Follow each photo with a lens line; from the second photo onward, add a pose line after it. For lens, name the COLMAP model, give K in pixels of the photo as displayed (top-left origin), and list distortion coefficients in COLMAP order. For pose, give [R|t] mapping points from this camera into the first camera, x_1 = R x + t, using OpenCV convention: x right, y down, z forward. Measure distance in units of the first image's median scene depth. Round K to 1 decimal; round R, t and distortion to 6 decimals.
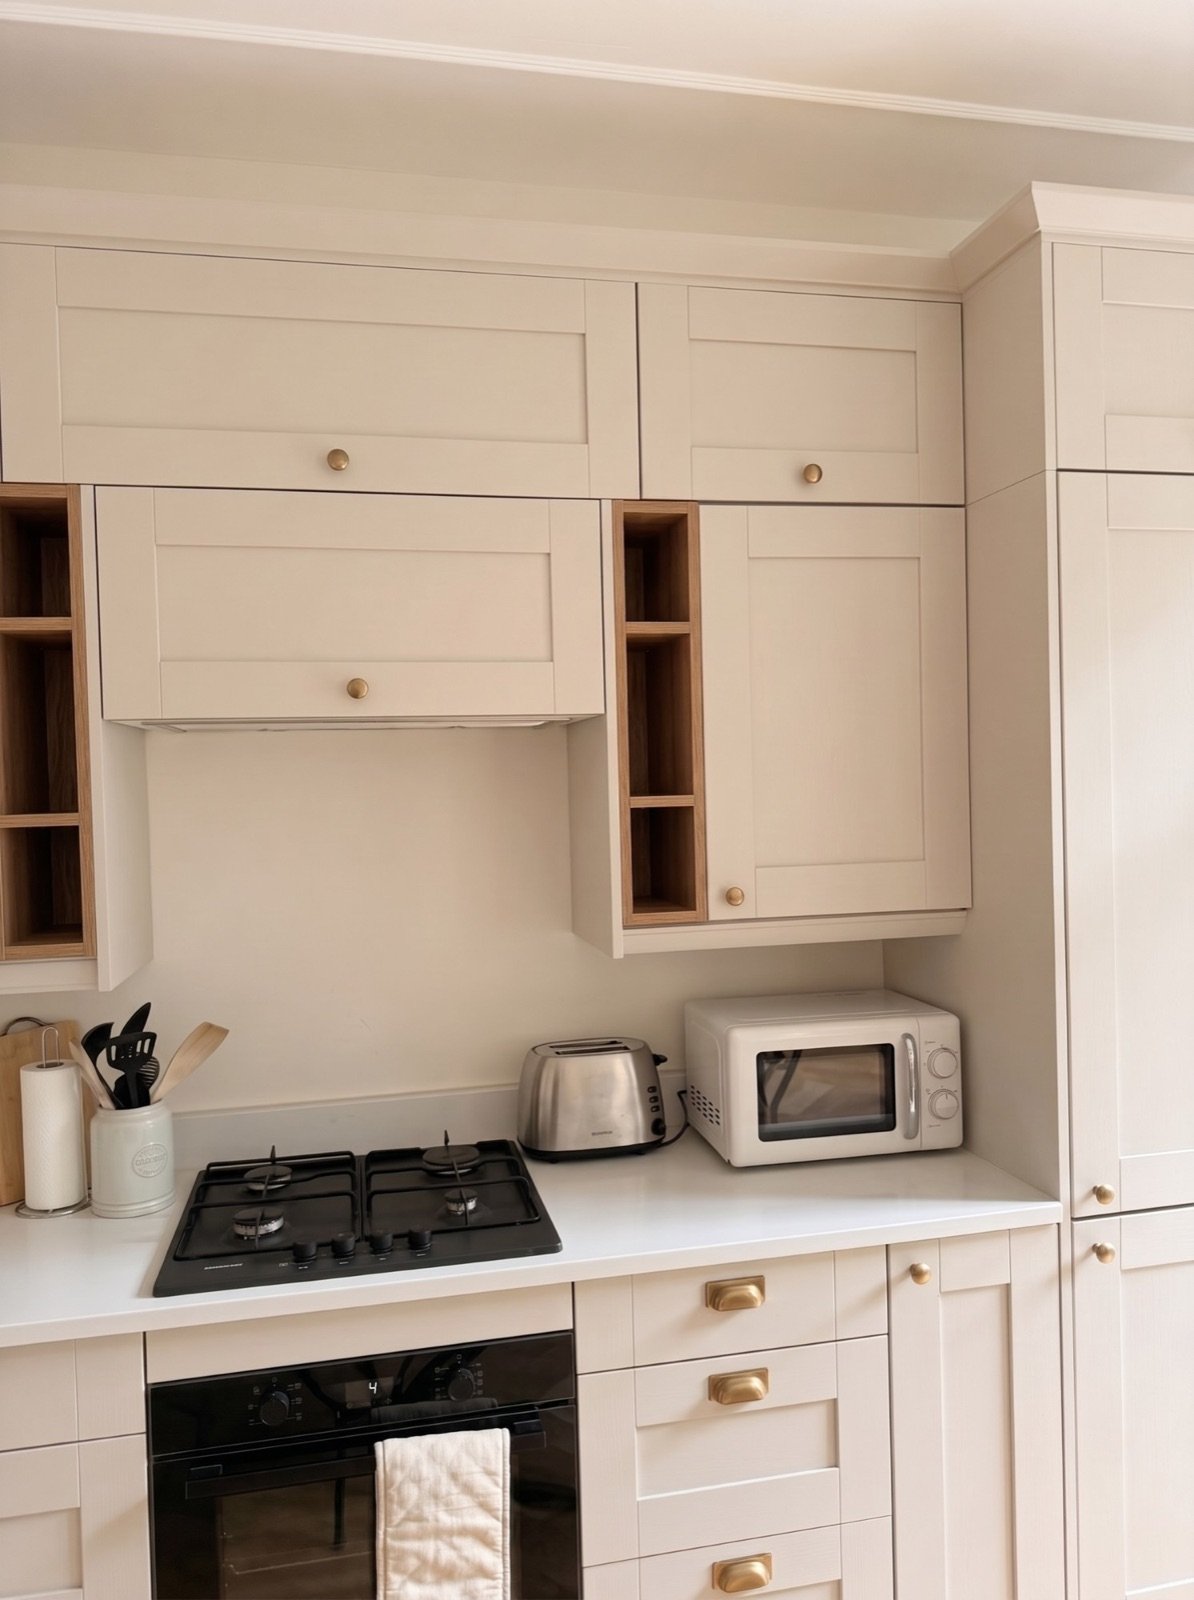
lens RADIAL K [[1103.0, 0, 597.0], [0, 1103.0, 800.0], [0, 0, 1]] dist [0.004413, 0.001497]
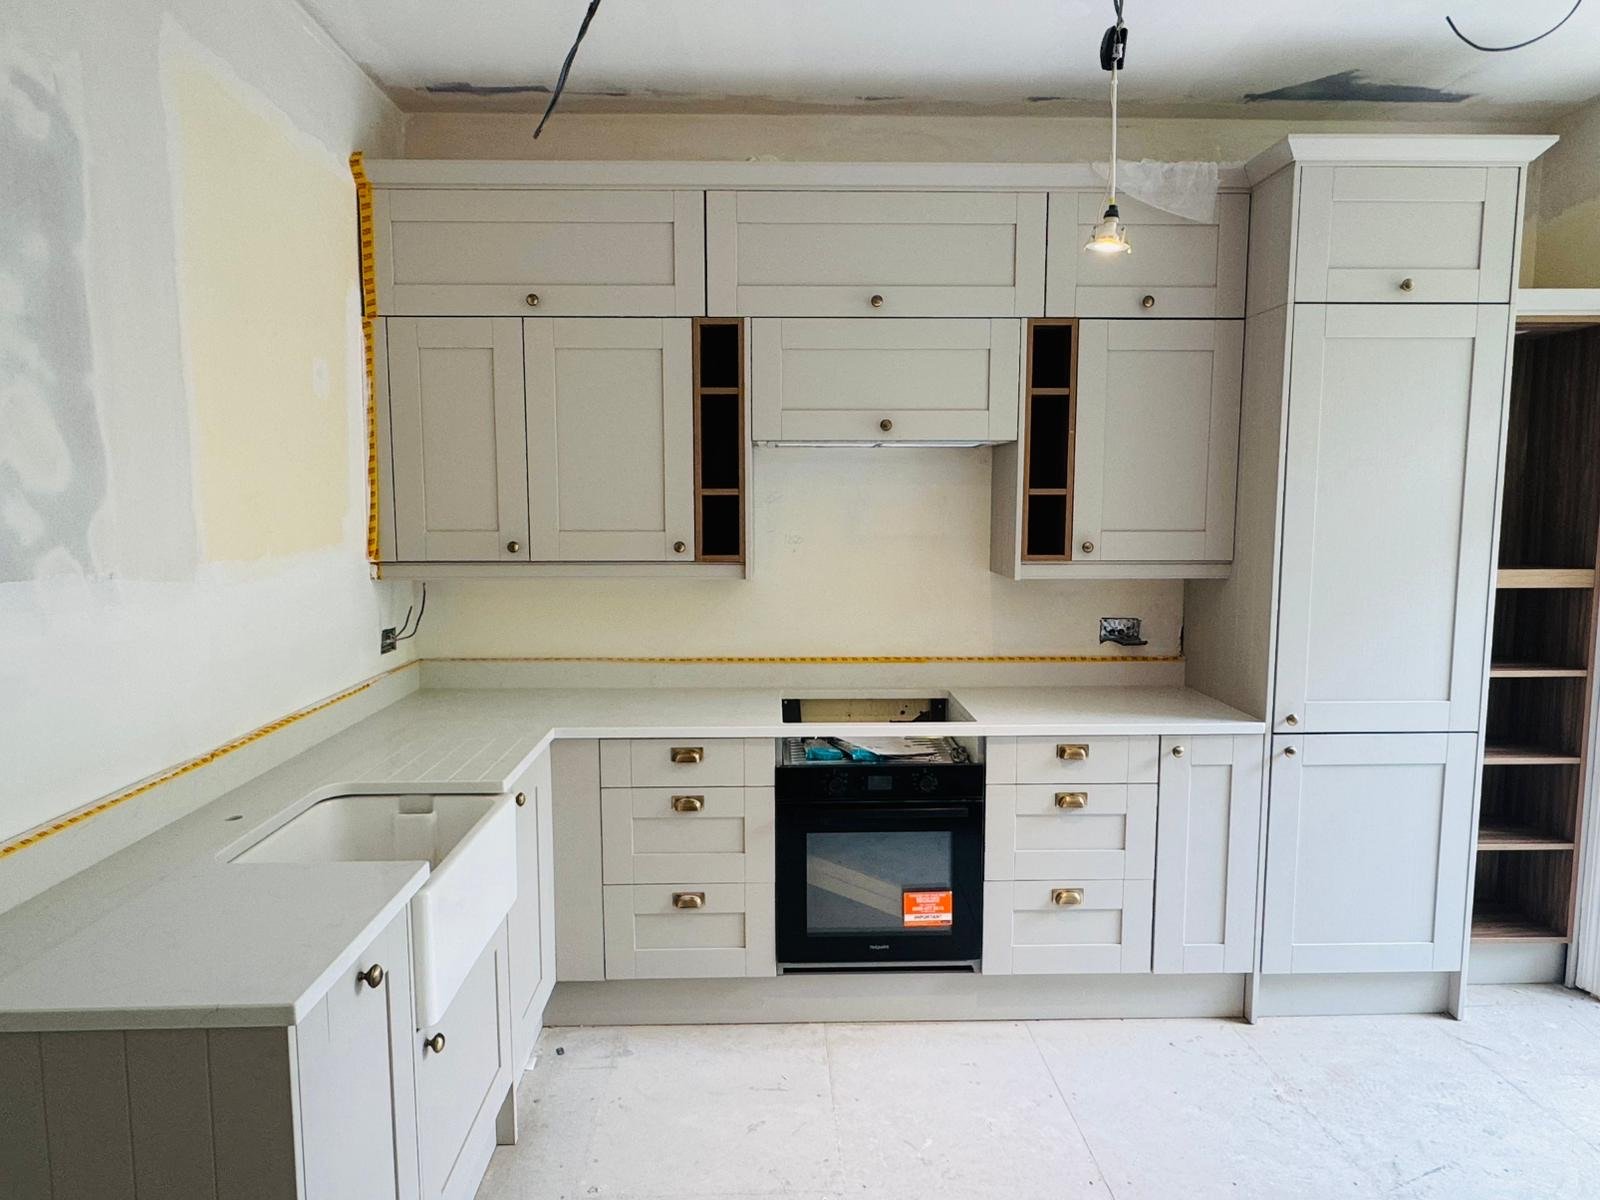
lens RADIAL K [[1103.0, 0, 760.2], [0, 1103.0, 610.3], [0, 0, 1]] dist [0.004413, 0.001497]
pose [[0.977171, 0.047686, -0.207036, -0.017366], [-0.027793, 0.994803, 0.097951, 0.032107], [0.210630, -0.089961, 0.973418, -0.881276]]
